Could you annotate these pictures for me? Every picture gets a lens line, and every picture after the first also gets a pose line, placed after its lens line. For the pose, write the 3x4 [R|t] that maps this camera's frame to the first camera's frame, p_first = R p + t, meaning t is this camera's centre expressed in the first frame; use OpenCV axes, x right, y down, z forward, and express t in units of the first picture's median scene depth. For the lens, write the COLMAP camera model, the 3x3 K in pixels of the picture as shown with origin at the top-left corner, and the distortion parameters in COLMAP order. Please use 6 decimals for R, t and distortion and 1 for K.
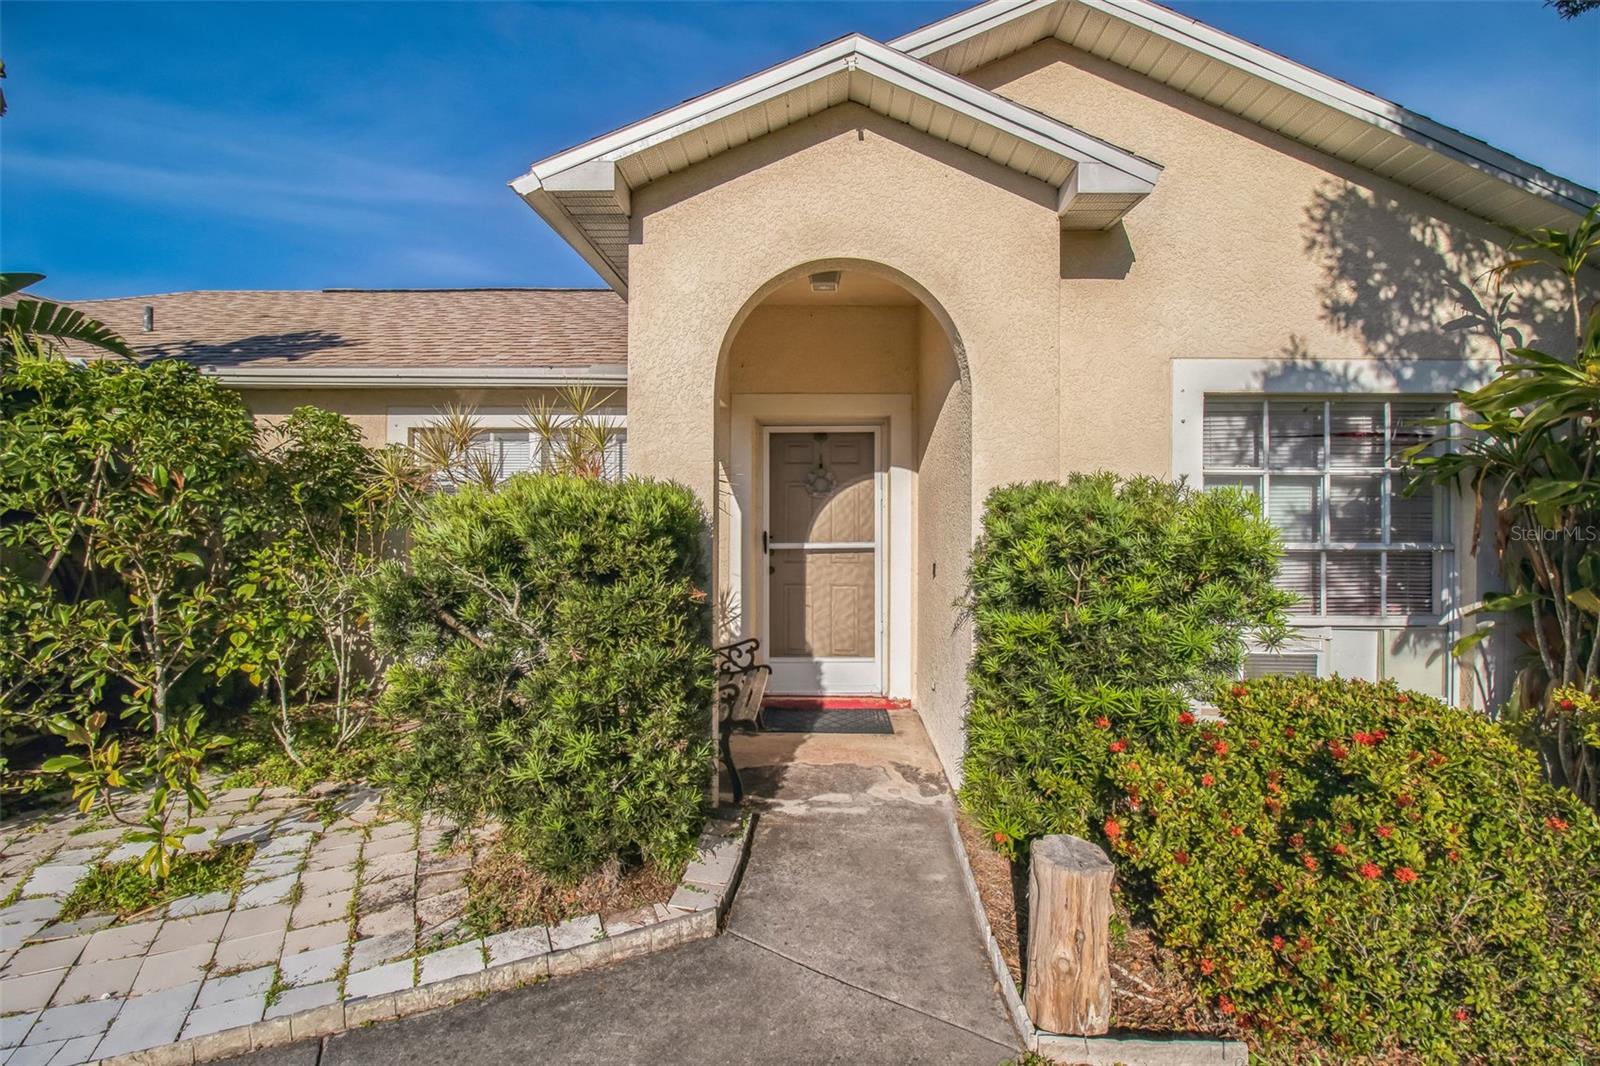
lens RADIAL K [[734.4, 0, 792.6], [0, 734.4, 490.8], [0, 0, 1]] dist [0.000606, -0.014361]
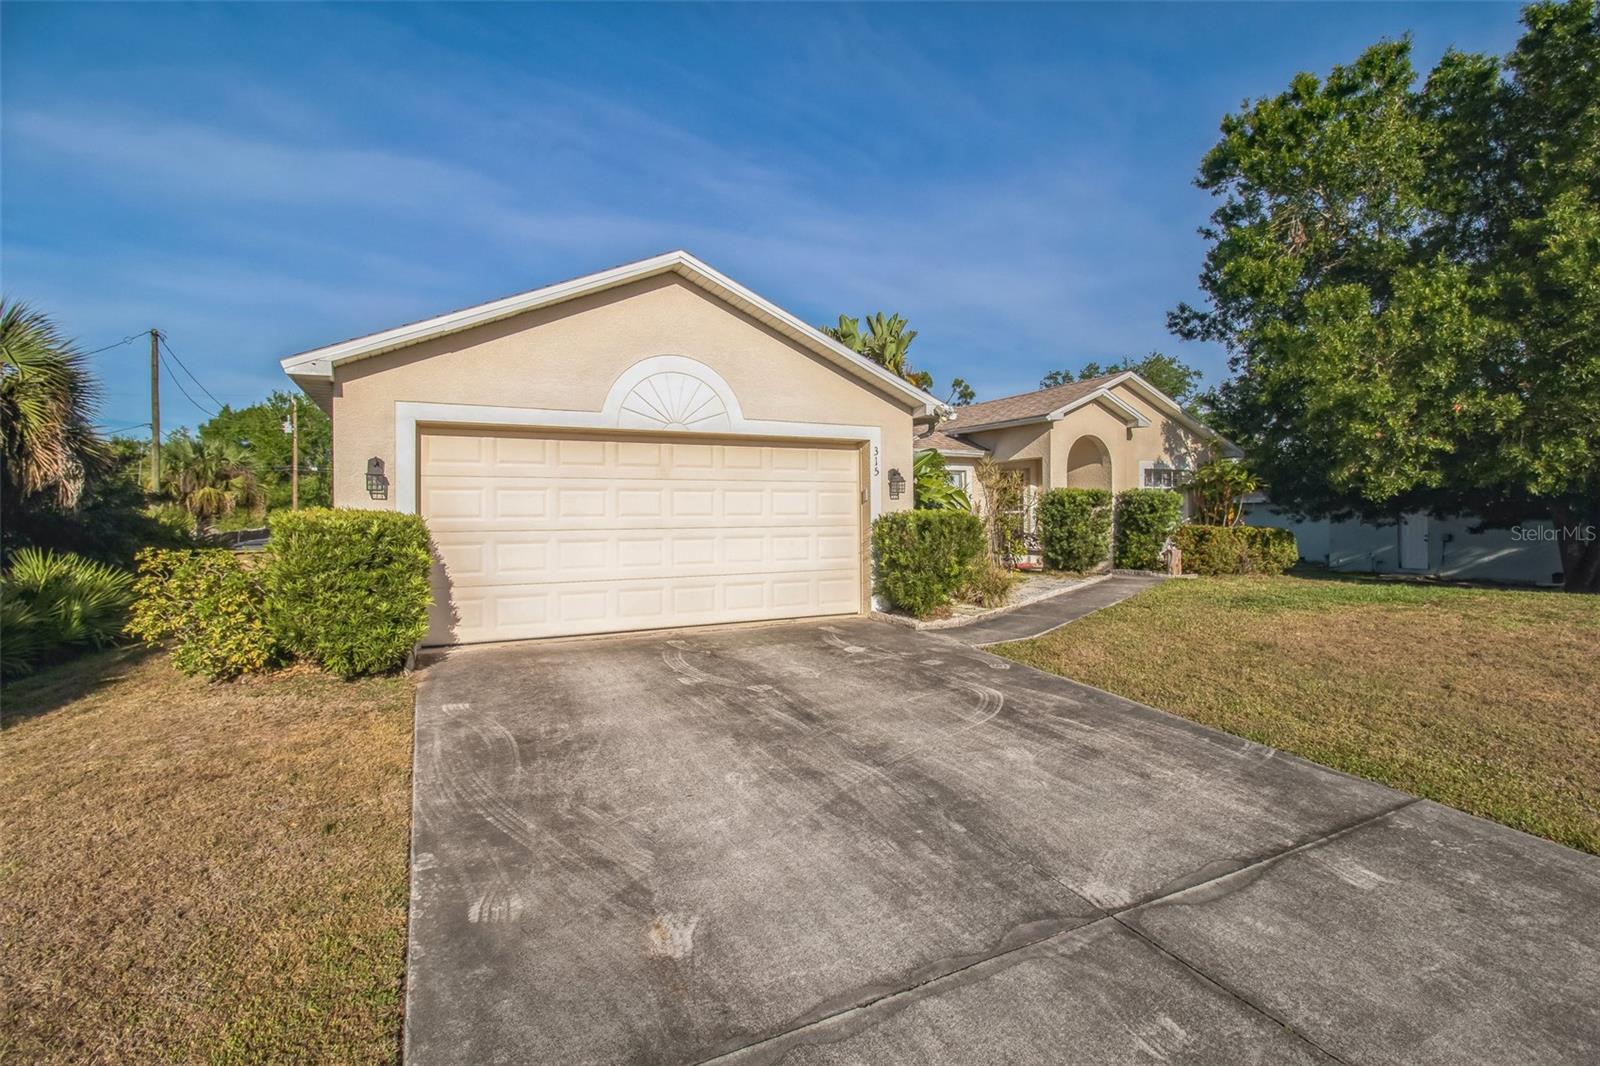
lens RADIAL K [[728.8, 0, 791.5], [0, 728.8, 516.3], [0, 0, 1]] dist [0.000739, -0.012927]
pose [[0.884169, -0.011063, 0.467036, -3.145349], [0.003093, 0.999836, 0.017829, 0.058885], [-0.467157, -0.014319, 0.884058, -1.722536]]
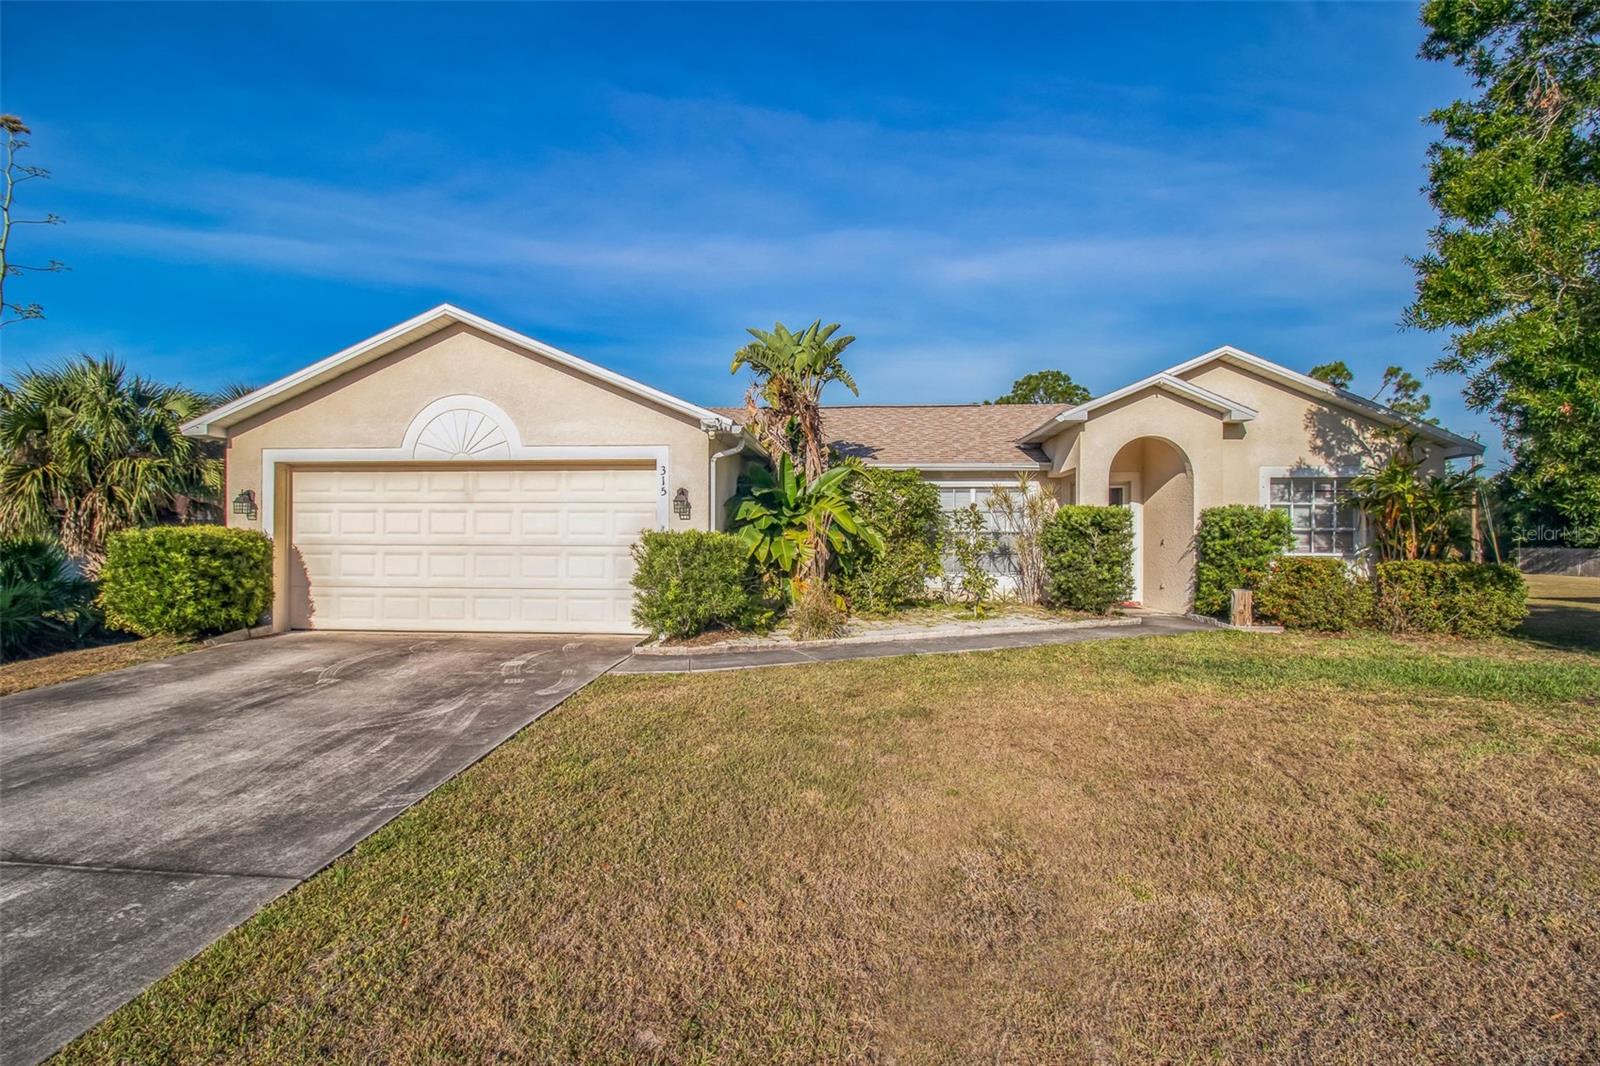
lens RADIAL K [[728.8, 0, 791.5], [0, 728.8, 516.3], [0, 0, 1]] dist [0.000739, -0.012927]
pose [[0.998670, -0.000896, -0.051544, -1.236113], [0.000070, 0.999872, -0.016014, 0.074678], [0.051552, 0.015989, 0.998542, -2.062698]]
